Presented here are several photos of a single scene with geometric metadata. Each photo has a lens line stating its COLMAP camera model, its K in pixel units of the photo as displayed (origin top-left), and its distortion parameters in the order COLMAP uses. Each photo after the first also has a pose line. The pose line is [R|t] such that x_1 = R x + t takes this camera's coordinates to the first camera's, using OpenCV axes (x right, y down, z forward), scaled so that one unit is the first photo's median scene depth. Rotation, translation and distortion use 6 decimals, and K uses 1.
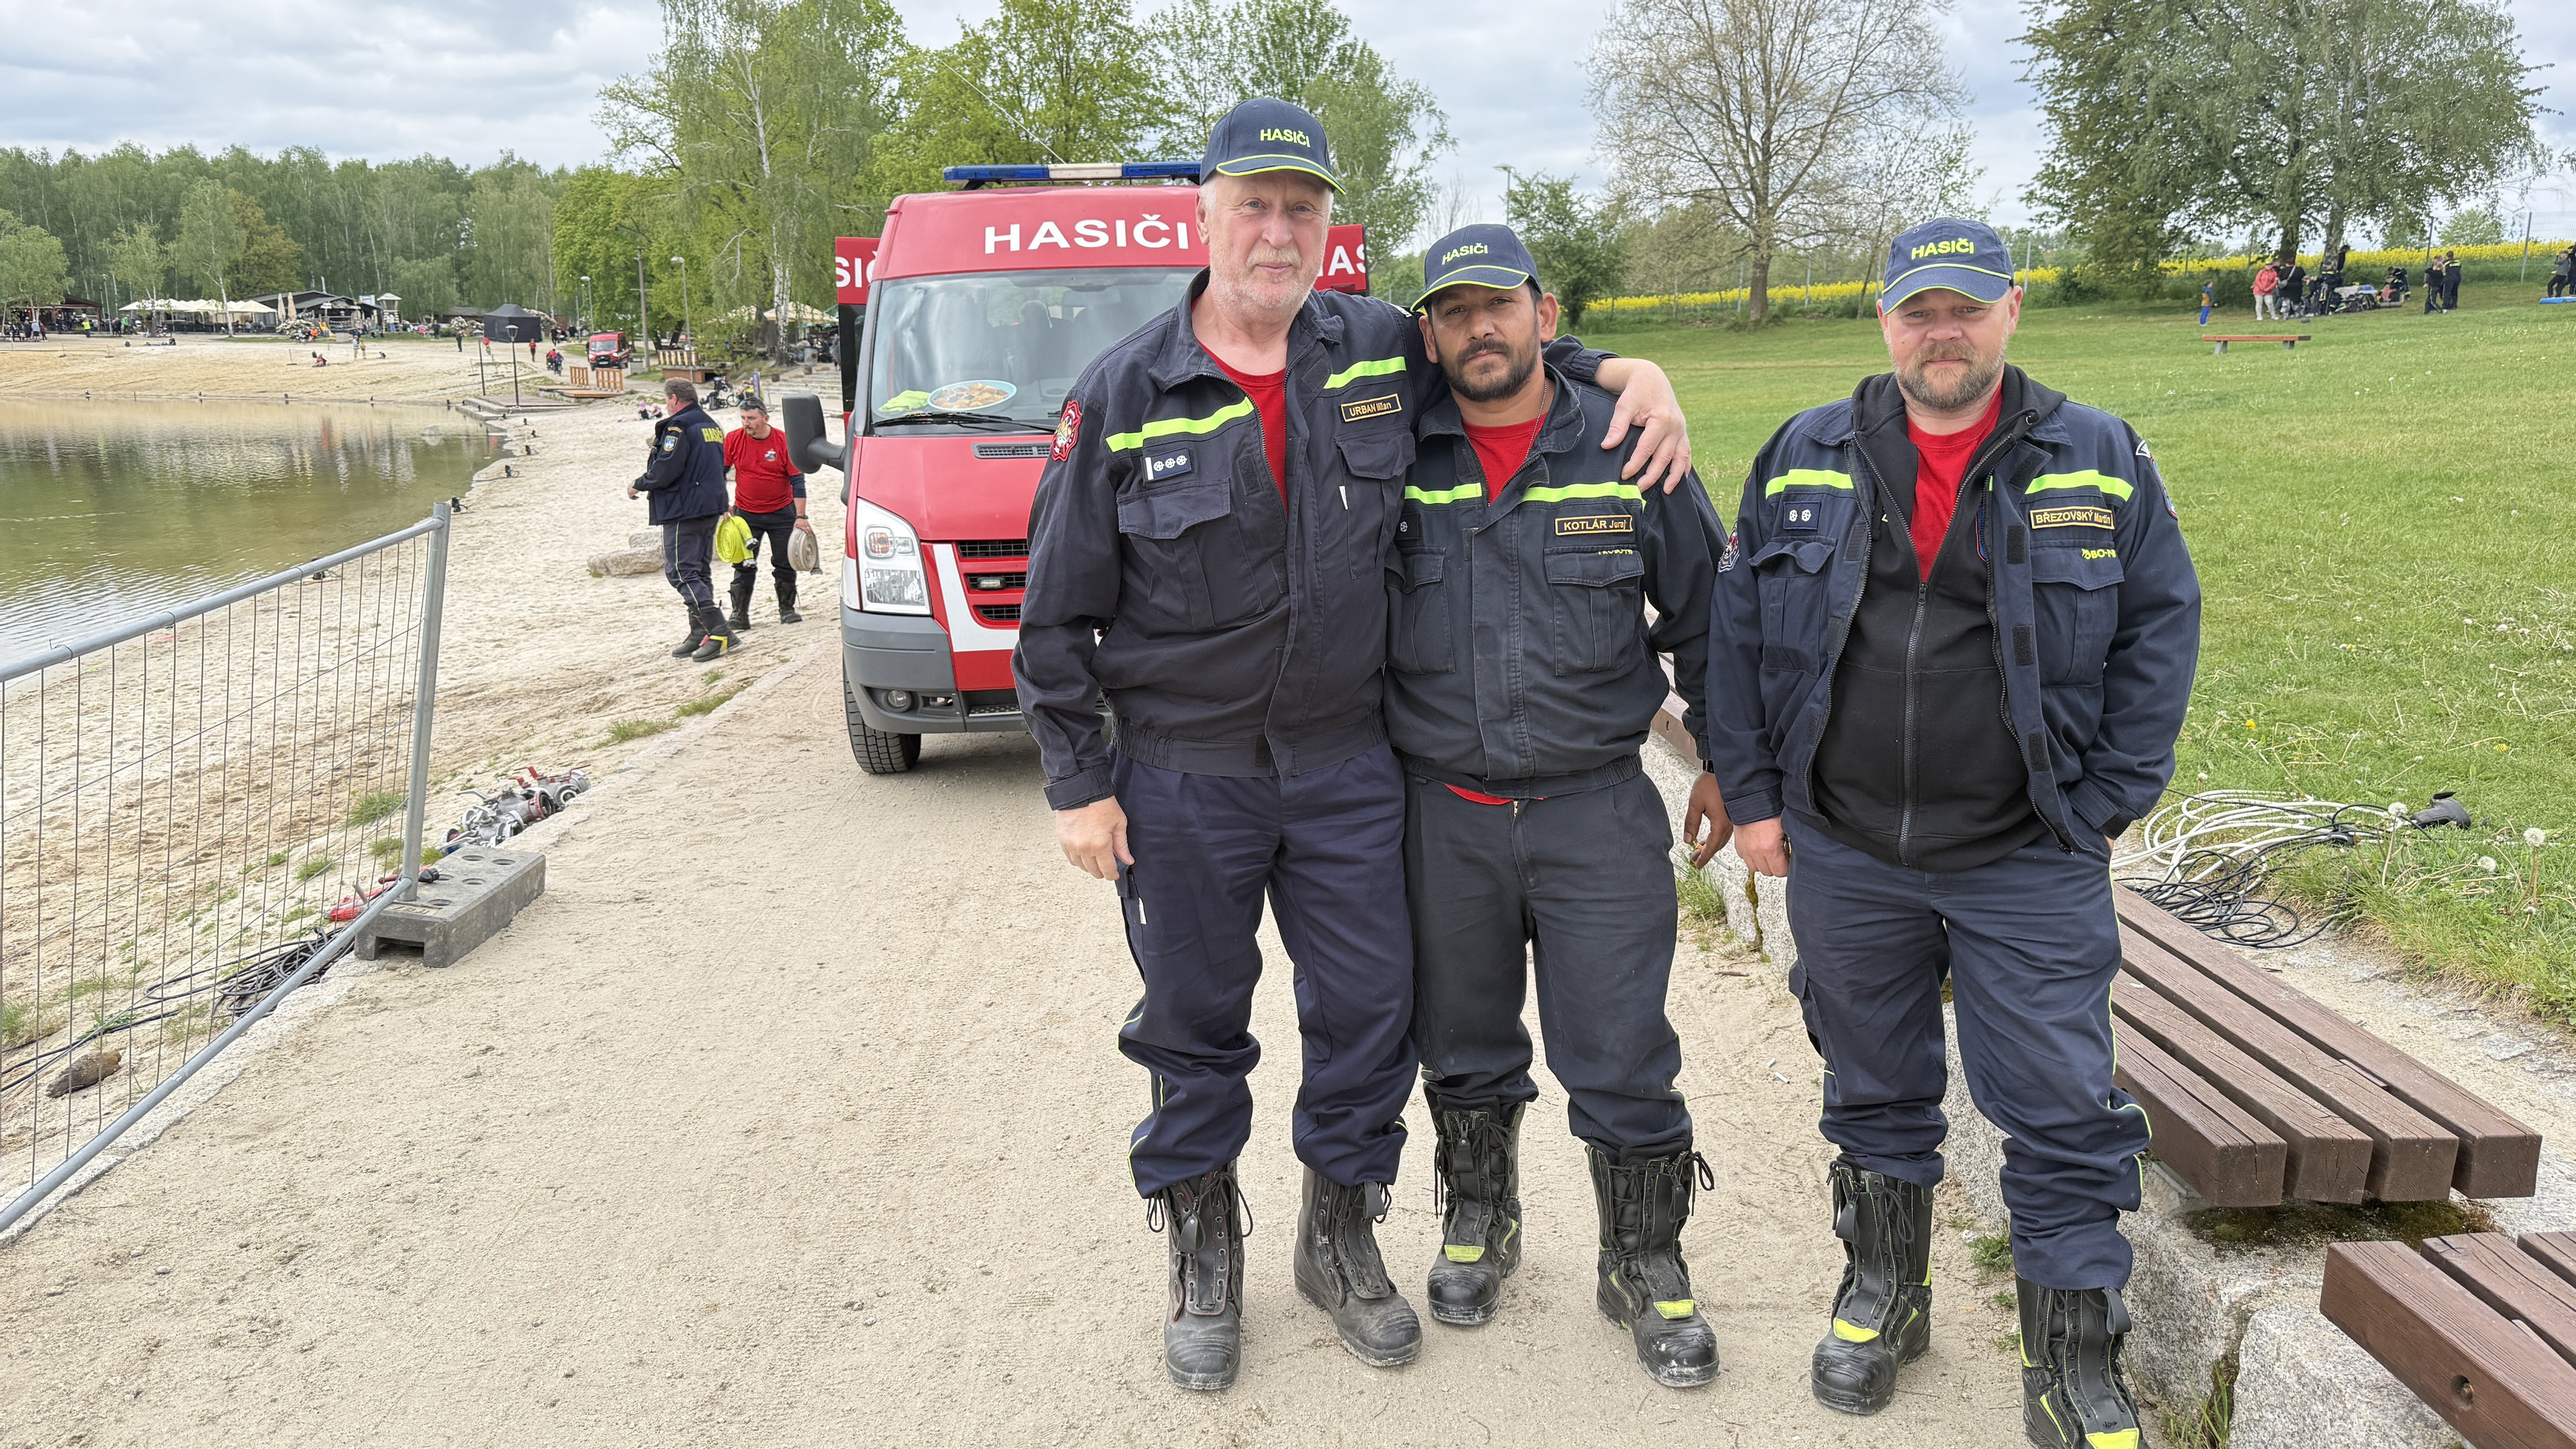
lens RADIAL K [[1742.6, 0, 1288.0], [0, 1742.6, 724.5], [0, 0, 1]] dist [-0.001497, -0.004224]
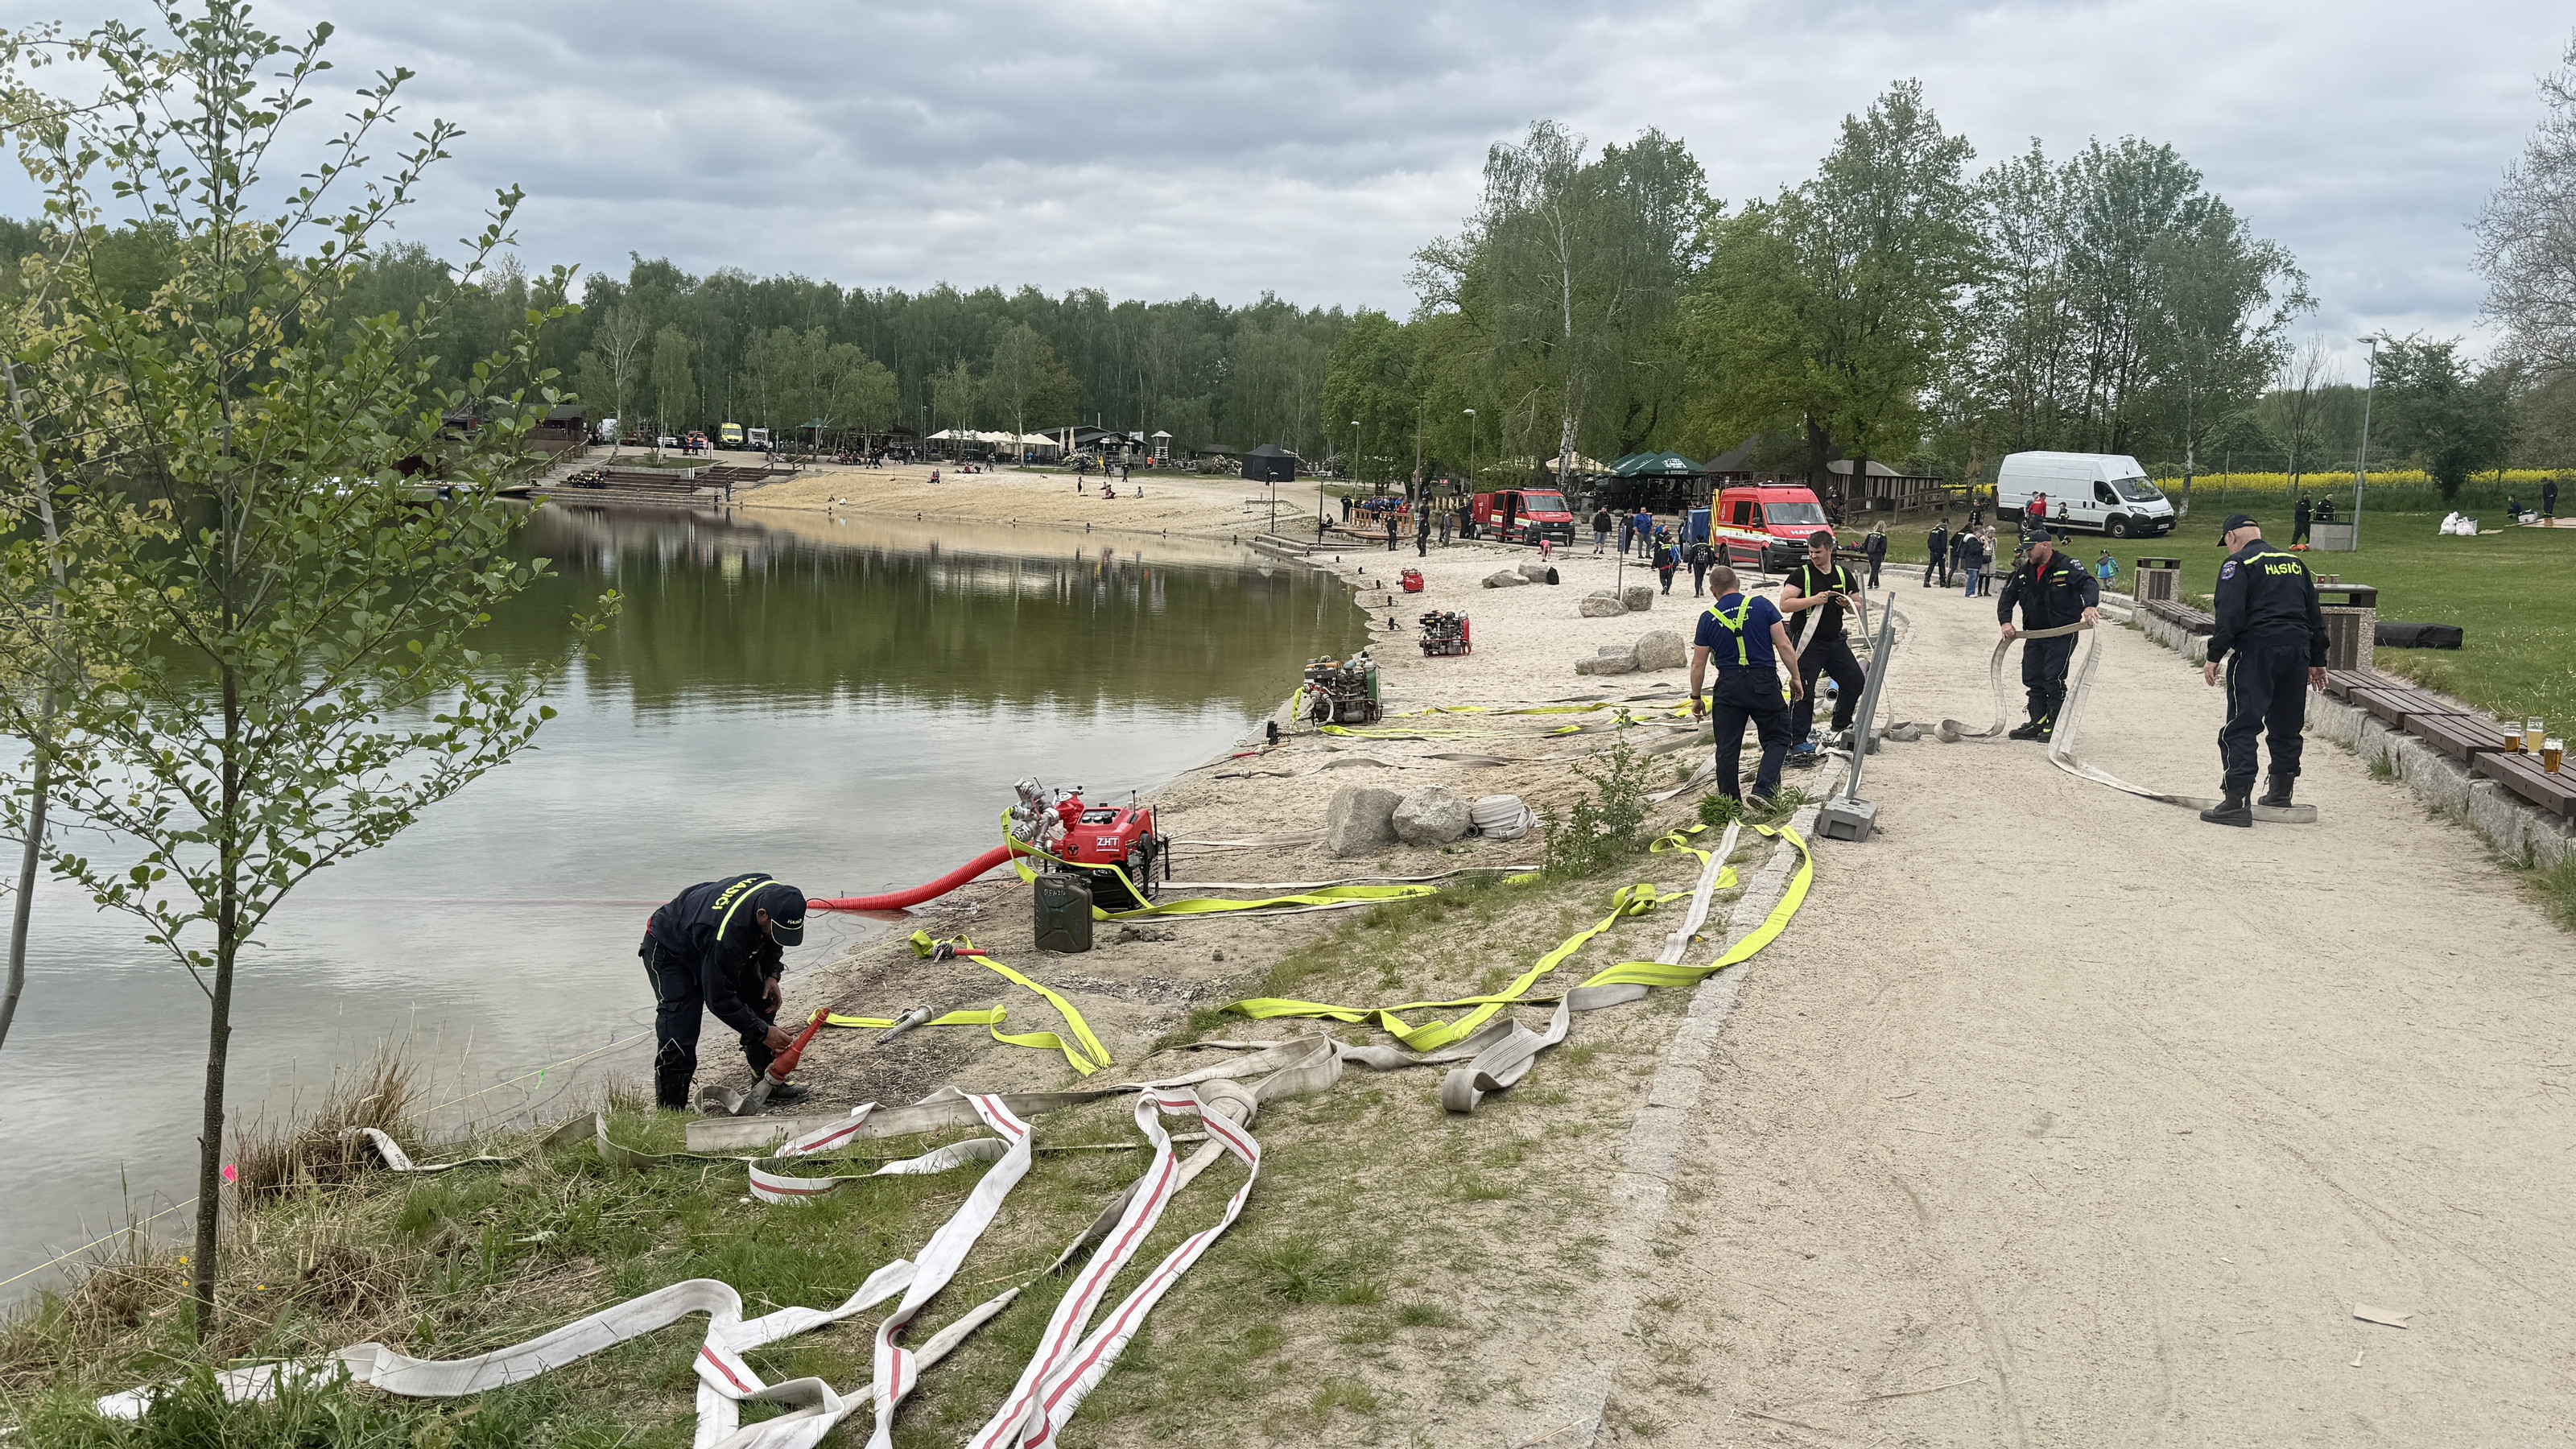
lens RADIAL K [[2085.0, 0, 1288.0], [0, 2085.0, 724.5], [0, 0, 1]] dist [0.178002, -0.410876]
pose [[0.937622, 0.071629, -0.340198, -0.011293], [-0.106688, 0.990612, -0.085468, 0.029480], [0.330882, 0.116432, 0.936462, -0.148763]]
